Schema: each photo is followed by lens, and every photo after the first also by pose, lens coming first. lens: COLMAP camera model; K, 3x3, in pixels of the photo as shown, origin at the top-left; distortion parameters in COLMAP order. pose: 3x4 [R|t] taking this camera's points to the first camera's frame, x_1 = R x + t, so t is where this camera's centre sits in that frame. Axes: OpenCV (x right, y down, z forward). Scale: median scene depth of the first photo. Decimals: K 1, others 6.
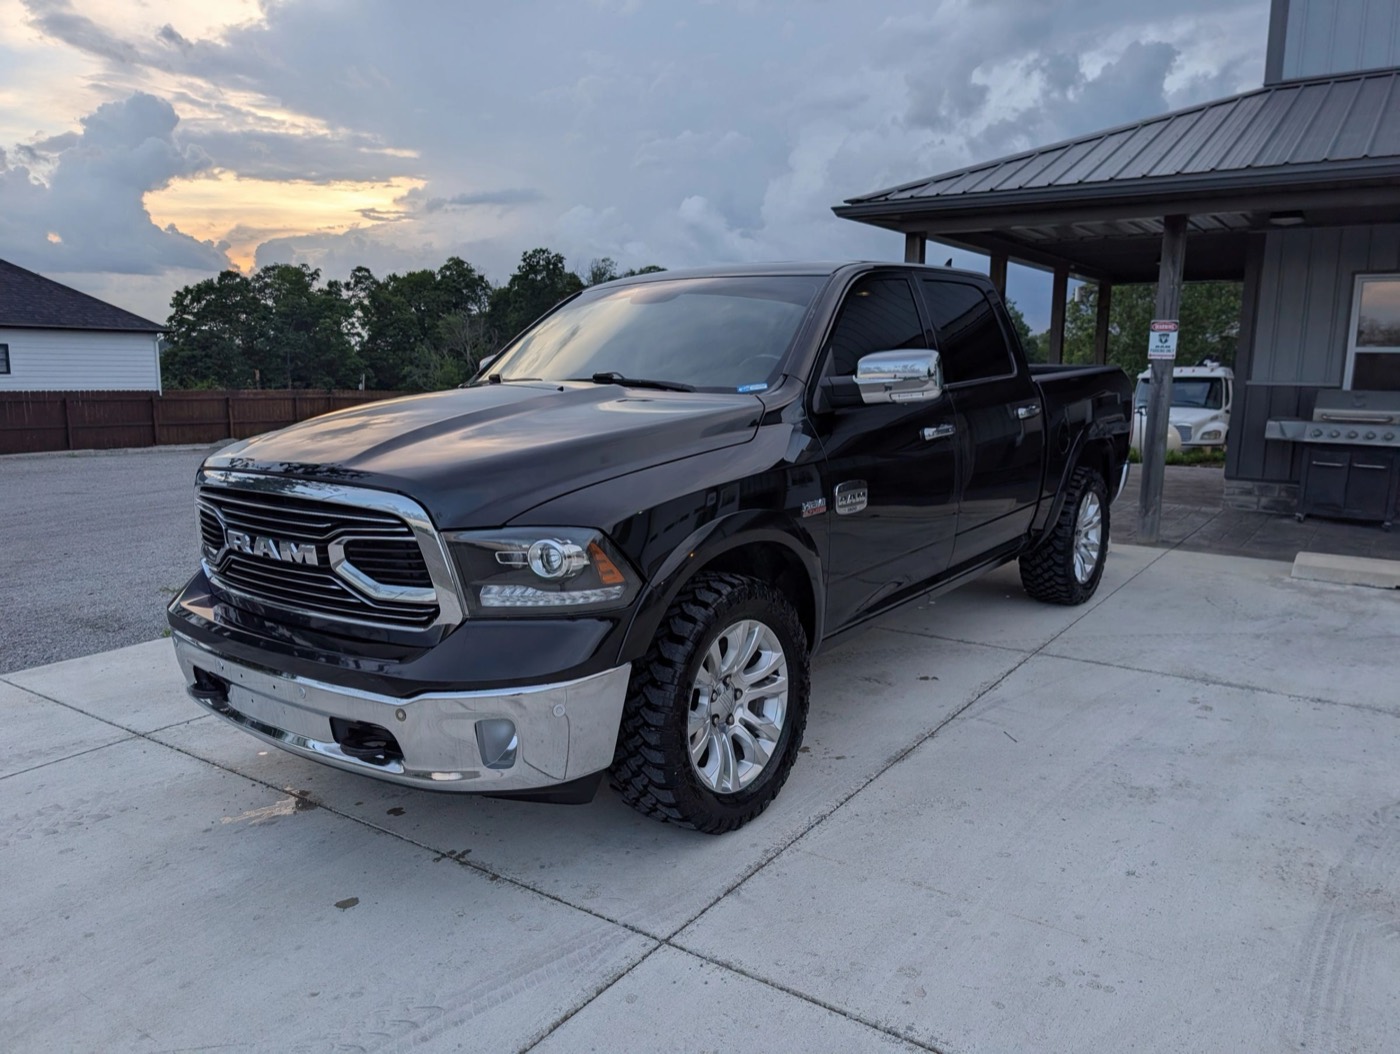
lens RADIAL K [[1054.0, 0, 696.6], [0, 1054.0, 522.8], [0, 0, 1]] dist [0.012288, 0.003740]
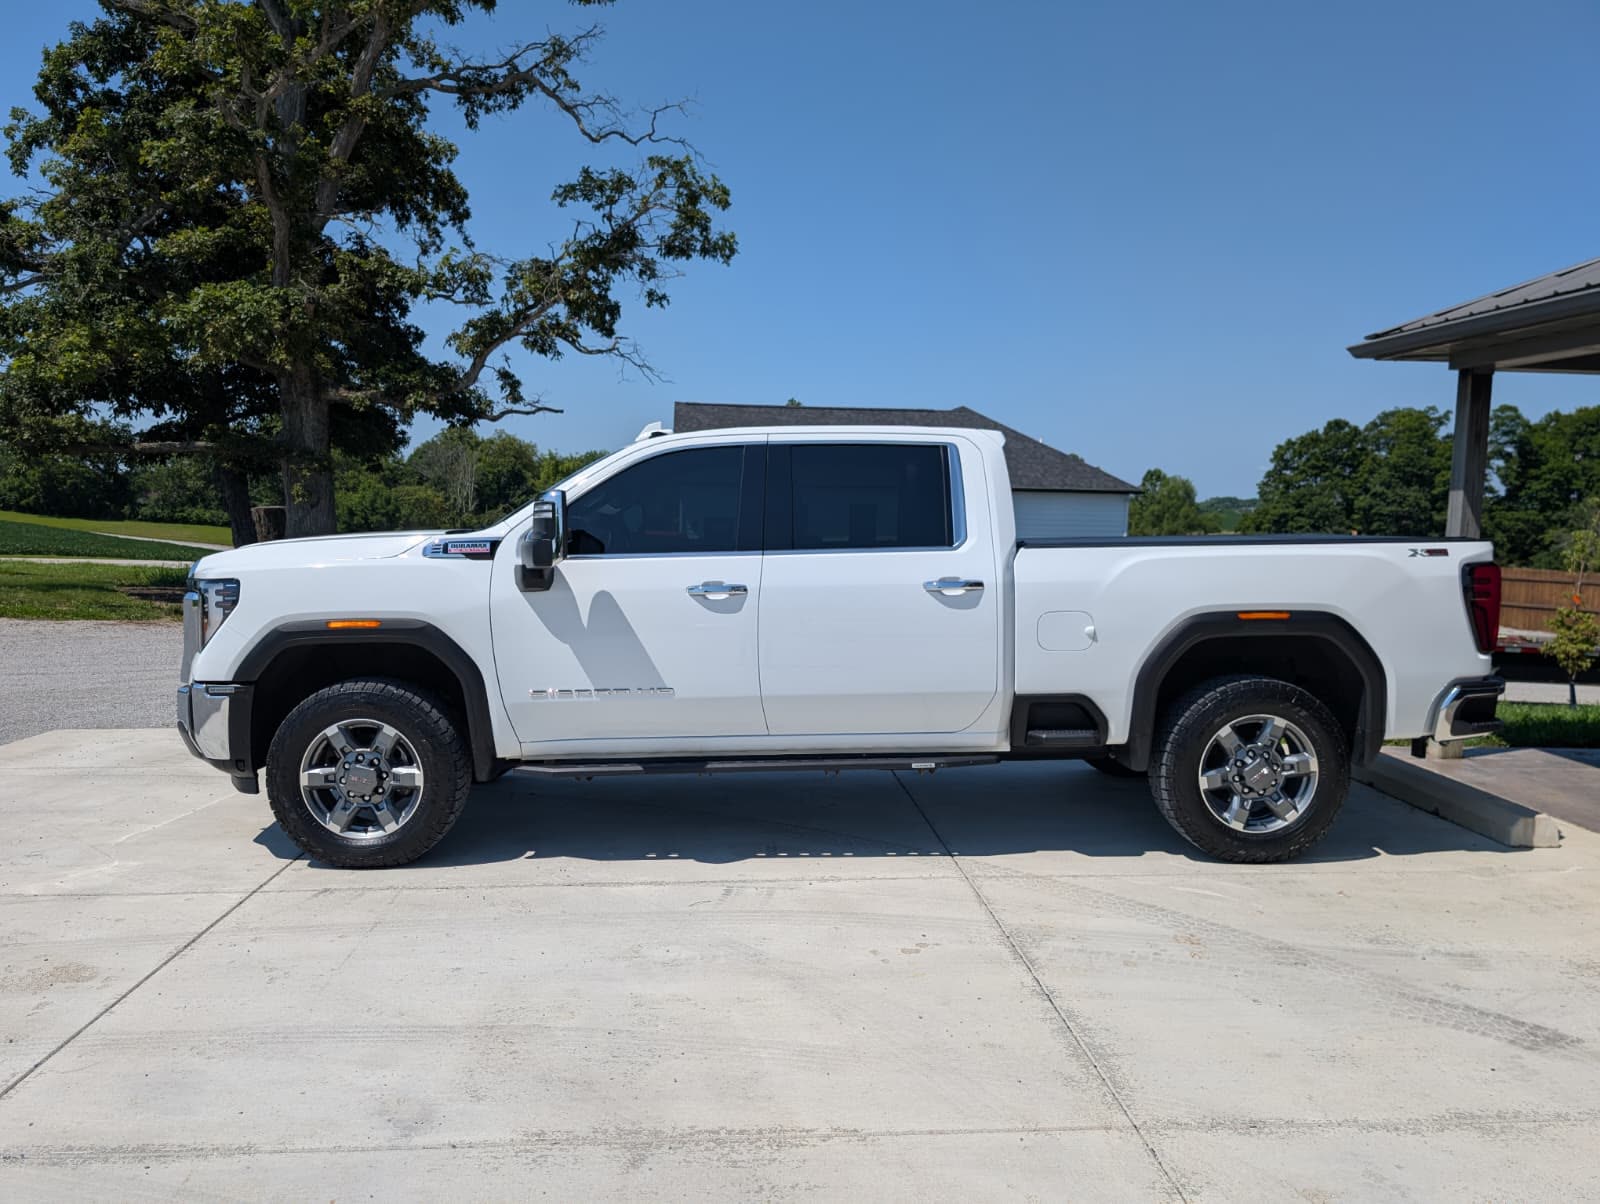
lens RADIAL K [[1245.4, 0, 799.0], [0, 1245.4, 604.3], [0, 0, 1]] dist [-0.003757, 0.002392]
pose [[0.602218, 0.068112, -0.795421, 0.128095], [-0.132950, 0.990997, -0.015798, -0.008305], [0.787183, 0.115265, 0.605852, 0.028711]]
